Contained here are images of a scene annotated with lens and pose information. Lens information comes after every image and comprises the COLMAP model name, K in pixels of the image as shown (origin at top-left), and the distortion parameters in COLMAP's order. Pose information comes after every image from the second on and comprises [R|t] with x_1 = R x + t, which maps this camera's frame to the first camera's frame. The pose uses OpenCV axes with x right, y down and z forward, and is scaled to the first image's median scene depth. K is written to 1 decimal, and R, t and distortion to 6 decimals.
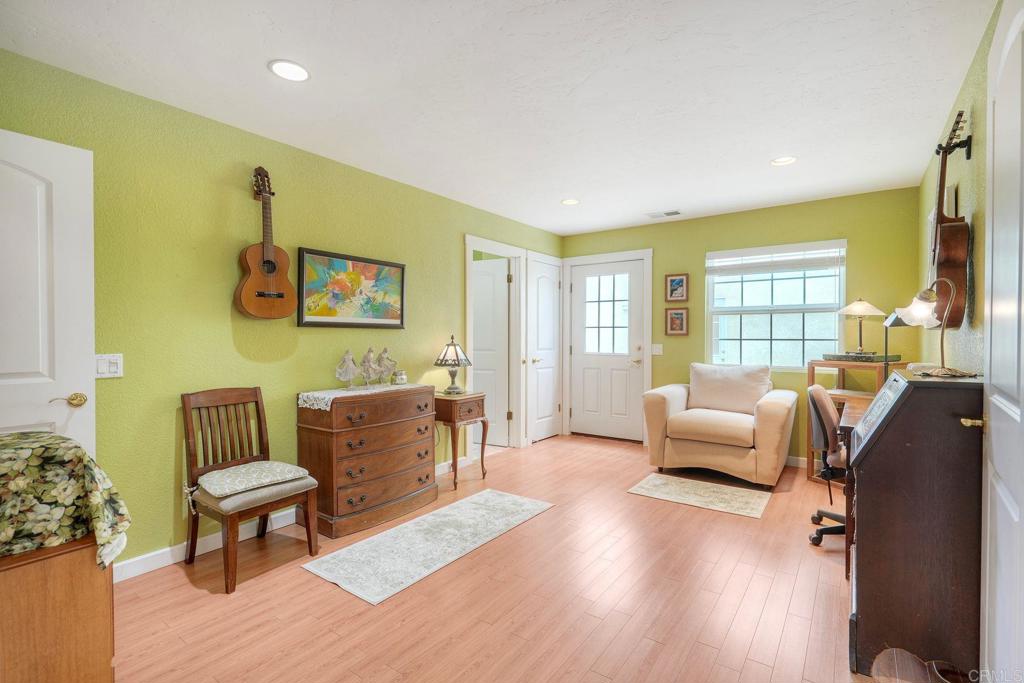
lens RADIAL K [[472.0, 0, 522.4], [0, 472.0, 339.5], [0, 0, 1]] dist [-0.007966, 0.003482]
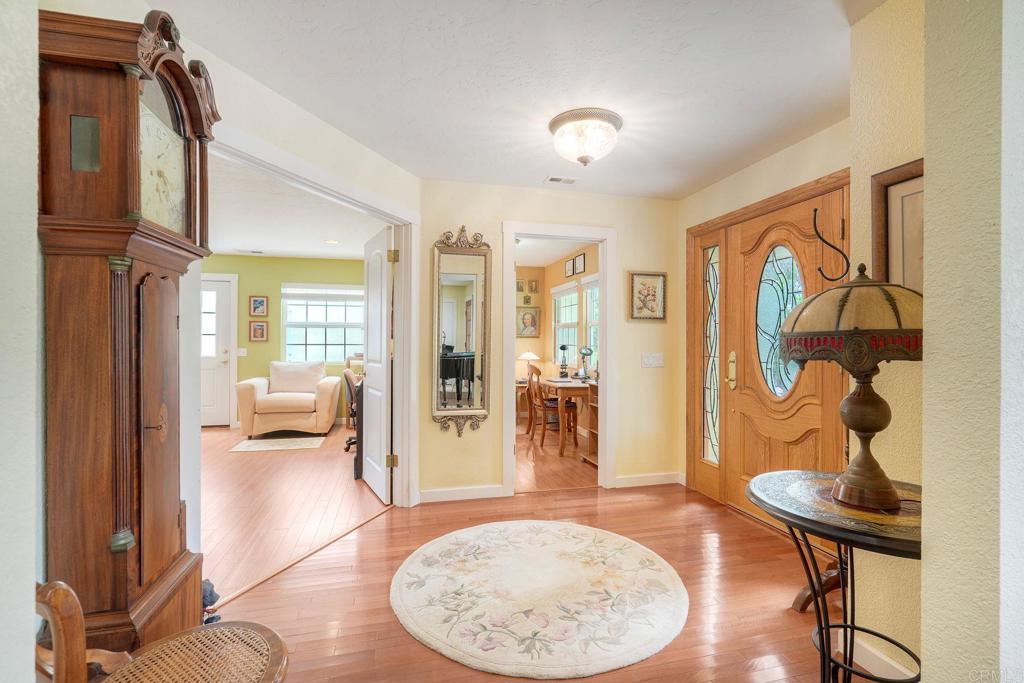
lens RADIAL K [[472.0, 0, 515.7], [0, 472.0, 341.3], [0, 0, 1]] dist [-0.007966, 0.003482]
pose [[0.647830, 0.006211, 0.761760, -0.245402], [0.000975, 0.999959, -0.008982, 0.003899], [-0.761784, 0.006561, 0.647798, -0.476182]]
